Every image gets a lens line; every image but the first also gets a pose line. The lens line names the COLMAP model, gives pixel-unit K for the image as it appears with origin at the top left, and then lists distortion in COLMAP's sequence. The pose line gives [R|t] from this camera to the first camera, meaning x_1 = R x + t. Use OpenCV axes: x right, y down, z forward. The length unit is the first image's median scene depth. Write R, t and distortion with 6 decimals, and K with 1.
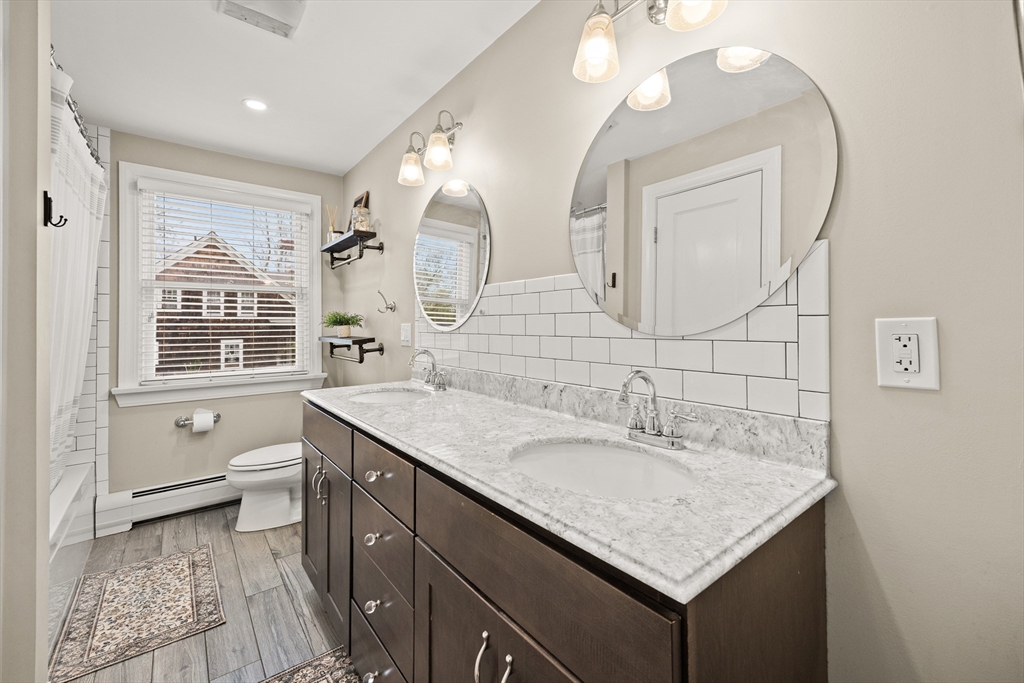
lens RADIAL K [[415.7, 0, 508.7], [0, 415.7, 319.9], [0, 0, 1]] dist [0.008490, -0.000604]
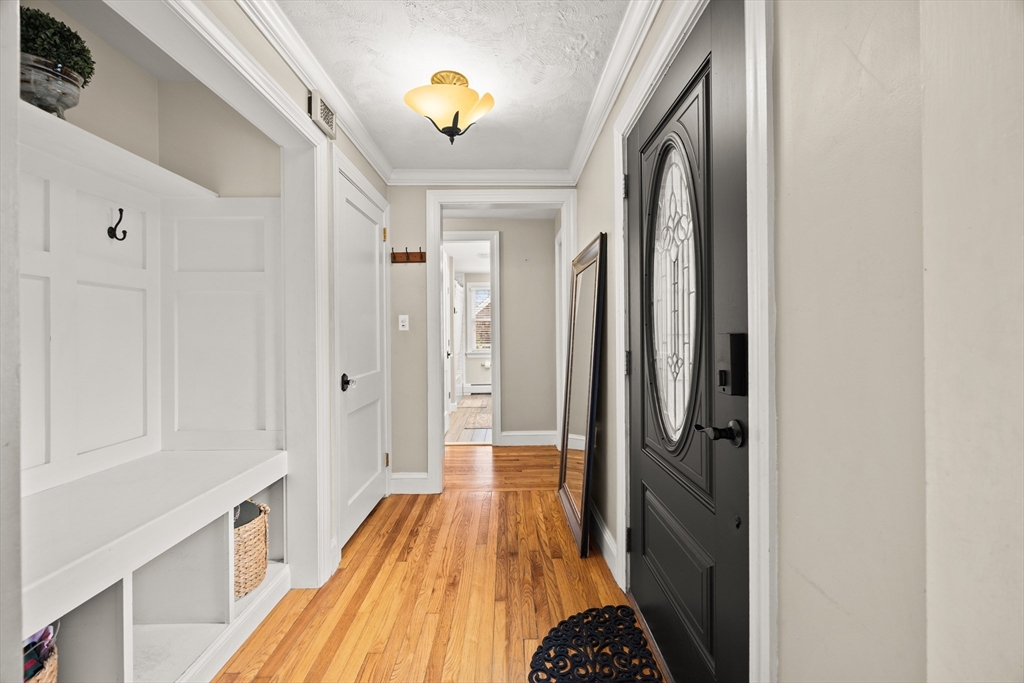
lens RADIAL K [[415.7, 0, 509.7], [0, 415.7, 334.3], [0, 0, 1]] dist [0.008490, -0.000604]
pose [[0.782516, -0.005700, -0.622605, 1.752331], [0.013016, 0.999889, 0.007205, 0.006928], [0.622495, -0.013742, 0.782503, -1.730404]]
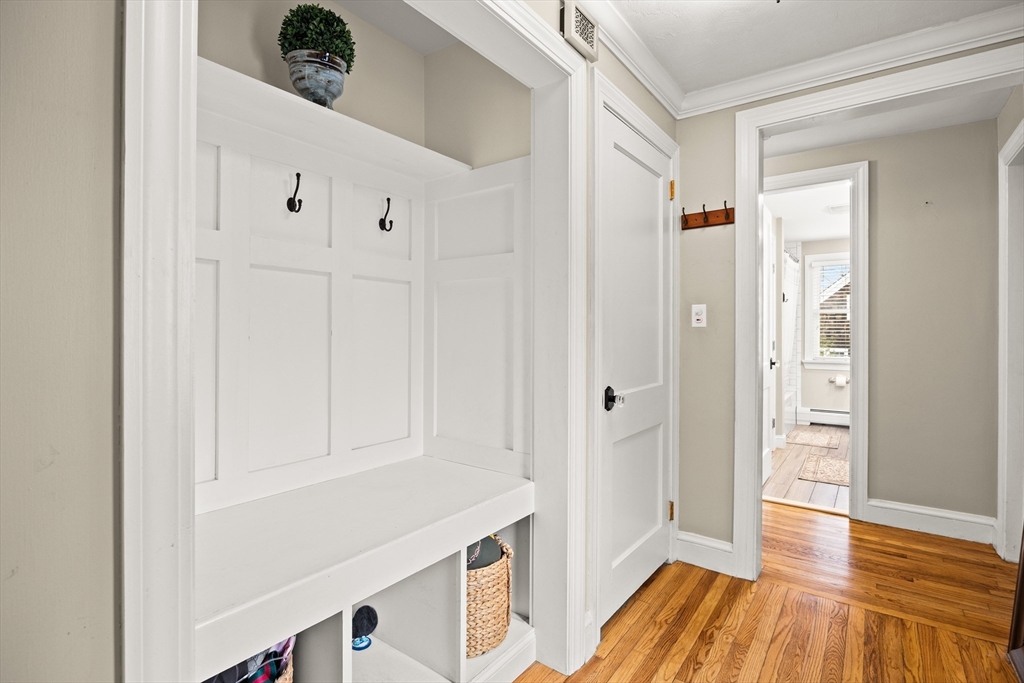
lens RADIAL K [[496.3, 0, 509.4], [0, 496.3, 331.7], [0, 0, 1]] dist [-0.016916, 0.002327]
pose [[0.255014, 0.001328, -0.966937, 1.497676], [0.003838, 0.999990, 0.002385, 0.005210], [0.966930, -0.004320, 0.255006, -1.473475]]
